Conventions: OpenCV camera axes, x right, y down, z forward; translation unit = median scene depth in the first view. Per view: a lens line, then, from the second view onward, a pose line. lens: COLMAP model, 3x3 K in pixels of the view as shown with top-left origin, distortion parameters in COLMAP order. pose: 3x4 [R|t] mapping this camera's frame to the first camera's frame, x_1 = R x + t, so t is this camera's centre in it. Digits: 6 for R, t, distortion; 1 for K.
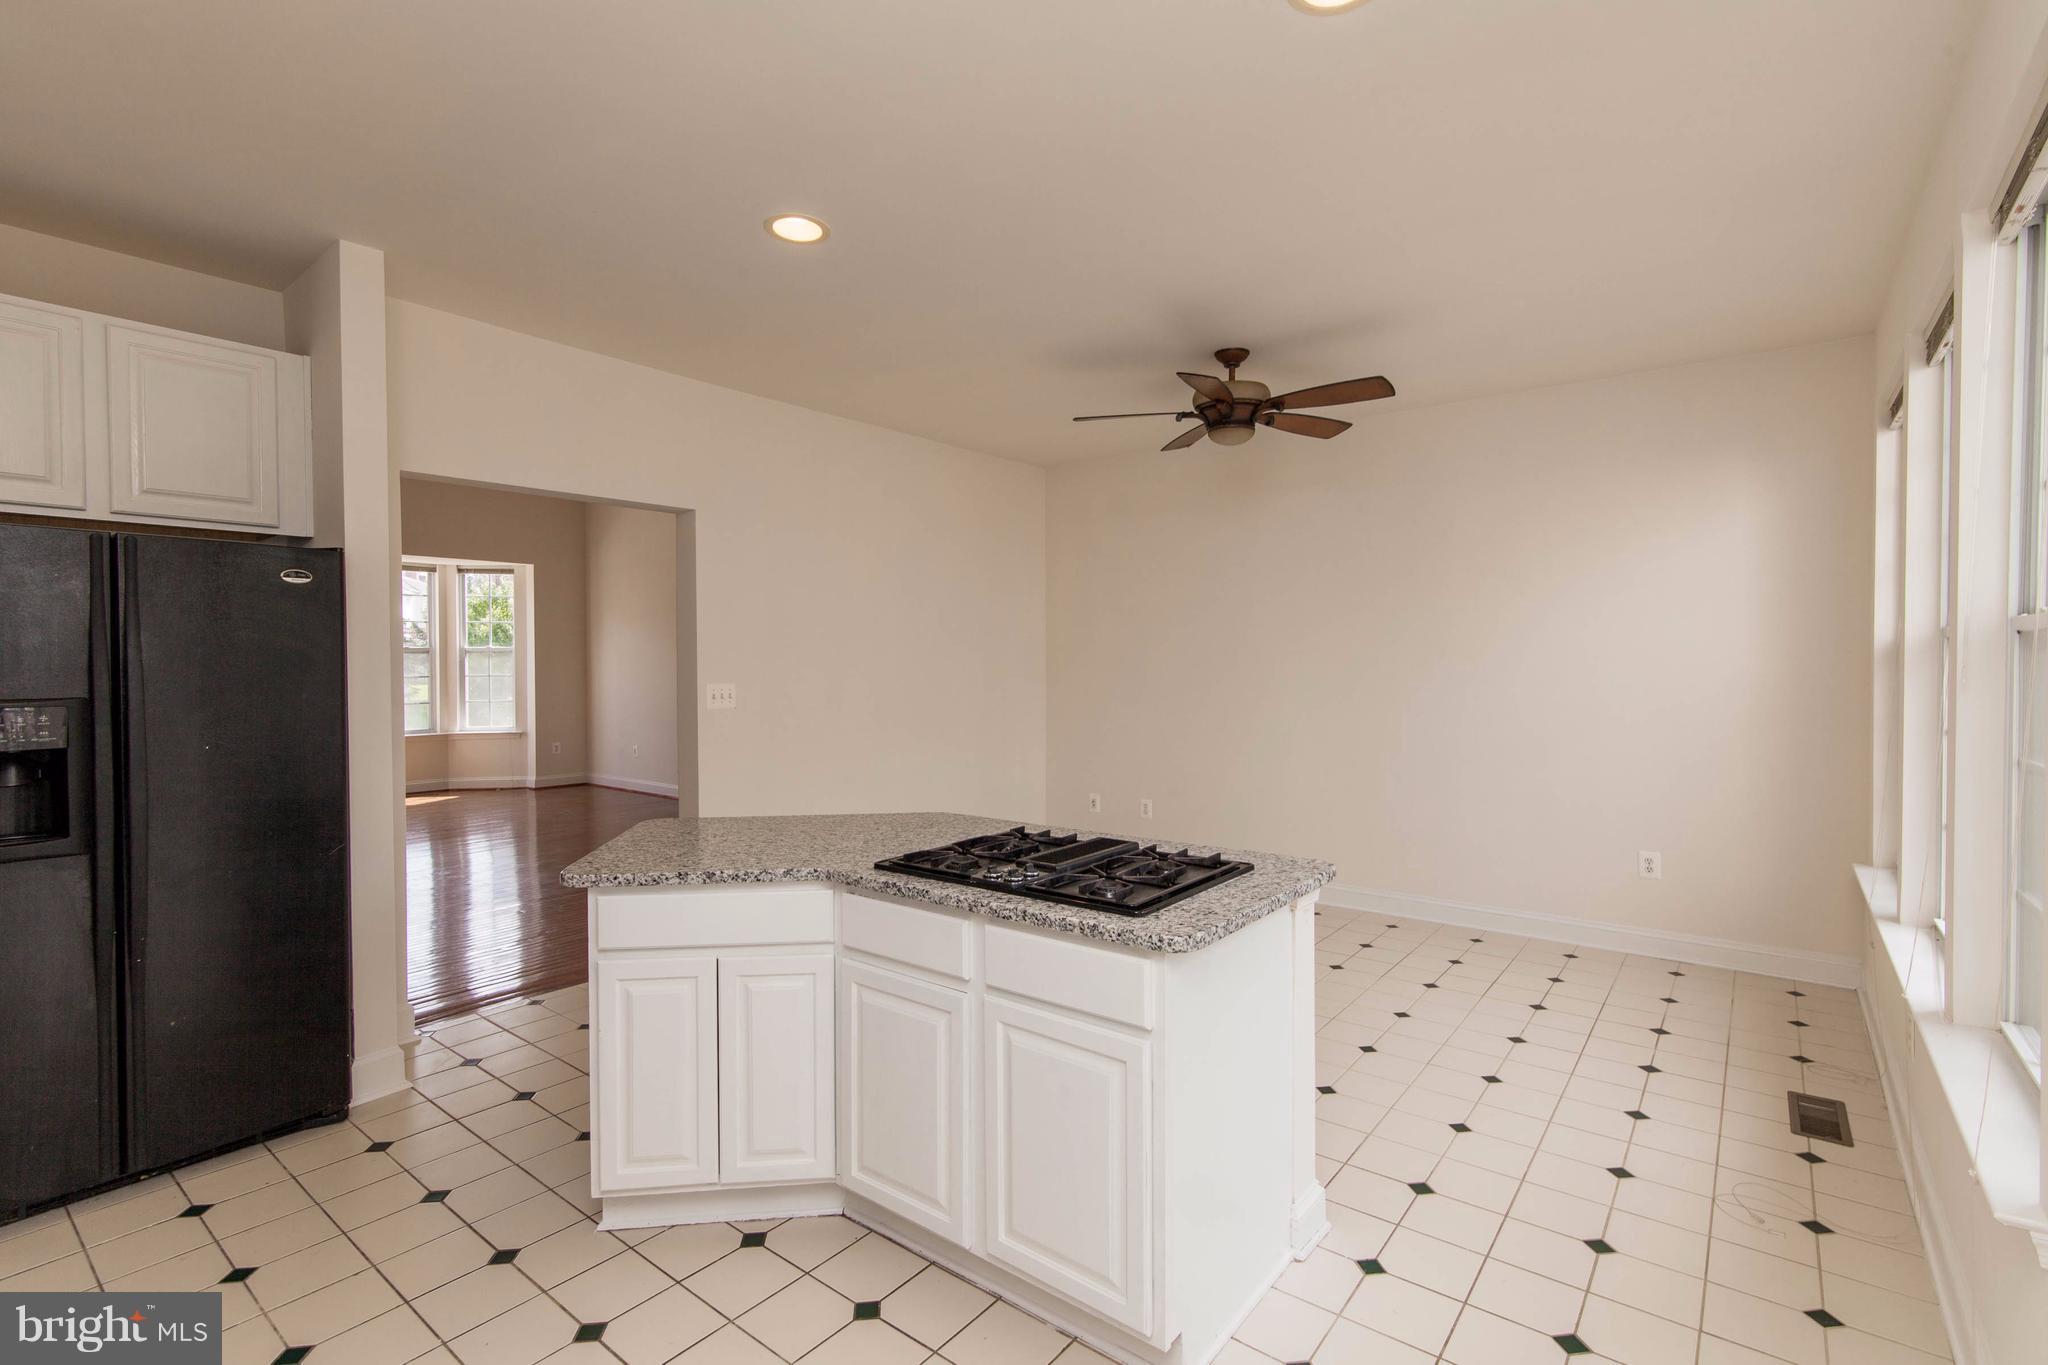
lens RADIAL K [[937.5, 0, 1026.0], [0, 937.5, 681.8], [0, 0, 1]] dist [-0.002642, -0.000704]
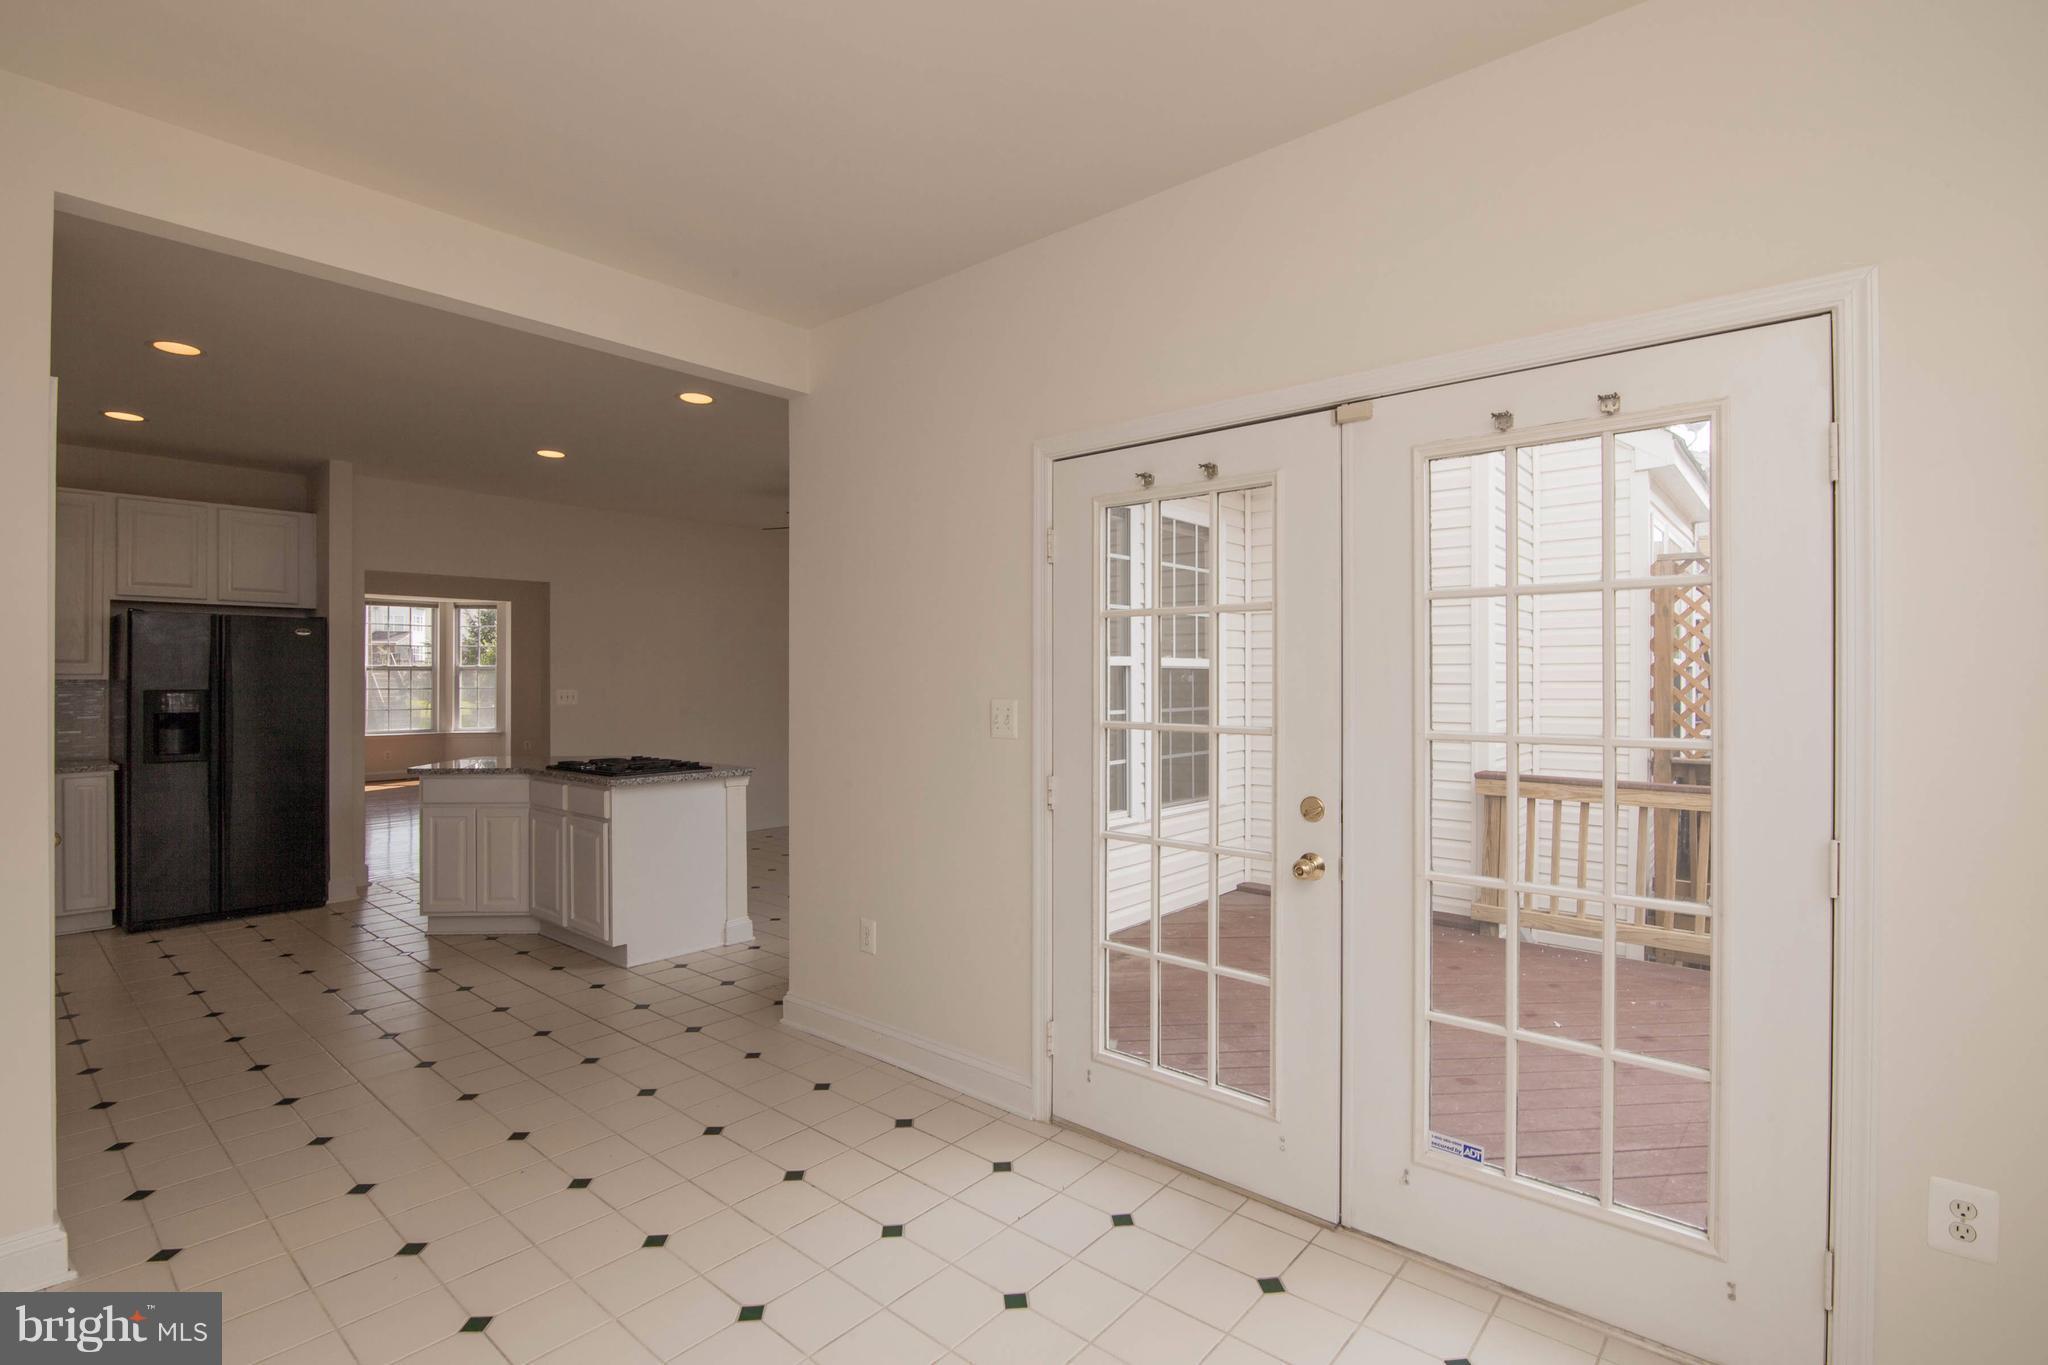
lens RADIAL K [[937.5, 0, 1008.7], [0, 937.5, 680.5], [0, 0, 1]] dist [-0.014634, 0.000586]
pose [[0.998668, 0.002605, -0.051539, 0.773658], [-0.003692, 0.999773, -0.021002, 0.026457], [0.051473, 0.021165, 0.998450, -0.847709]]
